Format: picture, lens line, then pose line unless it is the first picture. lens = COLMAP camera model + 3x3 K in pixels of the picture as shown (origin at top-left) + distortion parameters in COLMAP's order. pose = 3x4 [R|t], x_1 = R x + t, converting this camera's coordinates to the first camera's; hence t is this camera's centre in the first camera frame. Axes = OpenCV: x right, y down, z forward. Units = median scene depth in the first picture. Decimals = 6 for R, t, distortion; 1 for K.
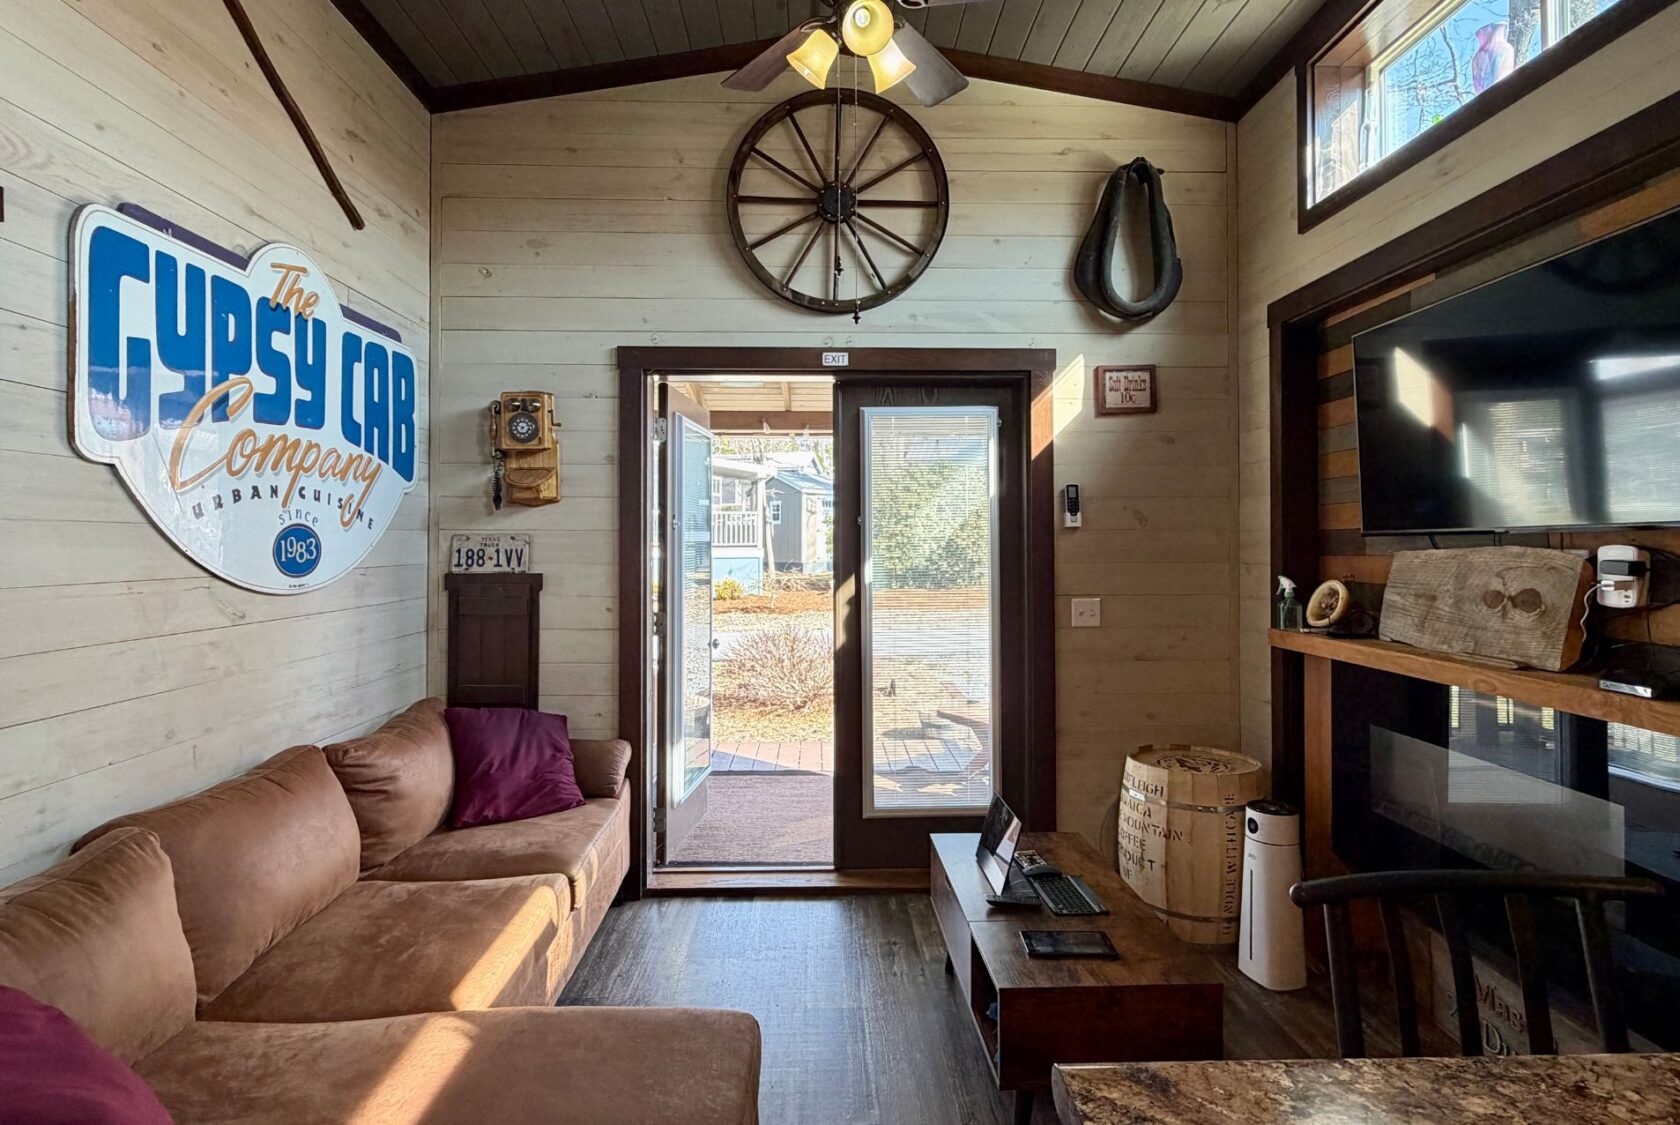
lens RADIAL K [[855.9, 0, 795.9], [0, 855.9, 533.3], [0, 0, 1]] dist [0.004117, 0.000346]
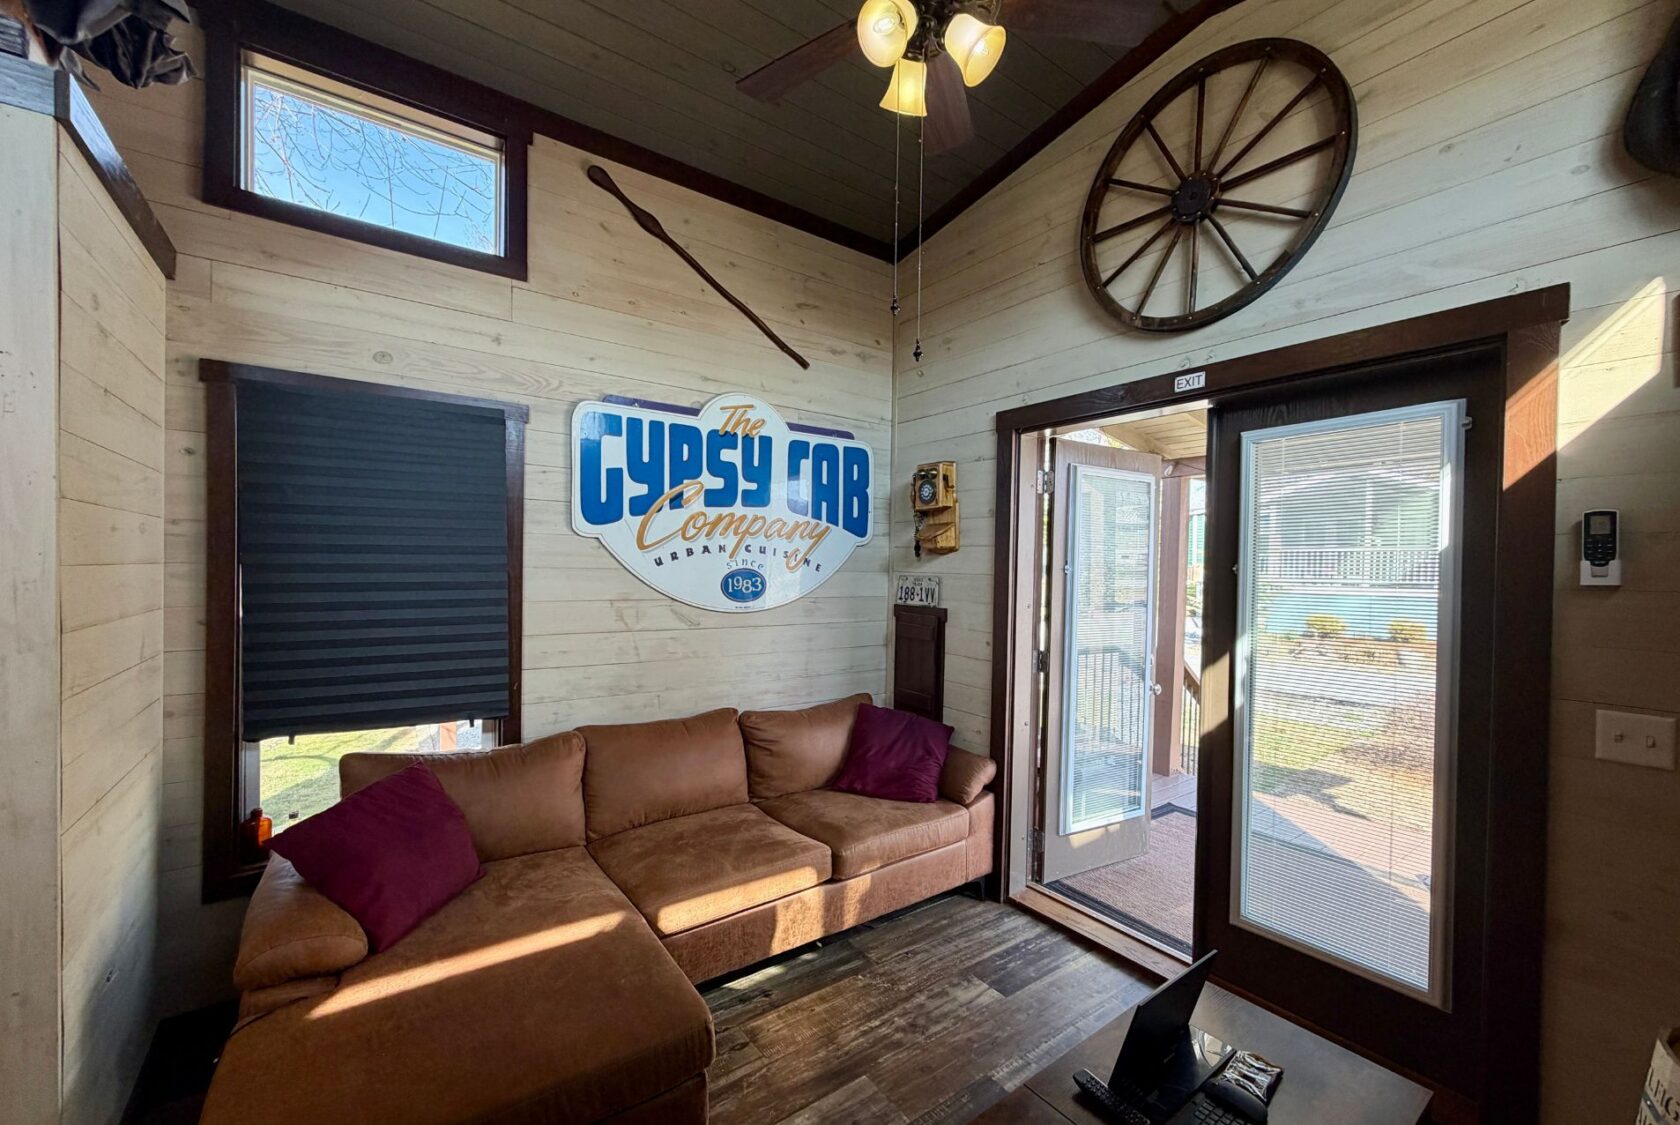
lens RADIAL K [[643.7, 0, 831.8], [0, 643.7, 577.4], [0, 0, 1]] dist [-0.000512, 0.000088]
pose [[0.595021, 0.023167, -0.803376, 0.408892], [-0.010564, 0.999724, 0.021004, -0.018411], [0.803641, -0.004011, 0.595101, 0.366968]]
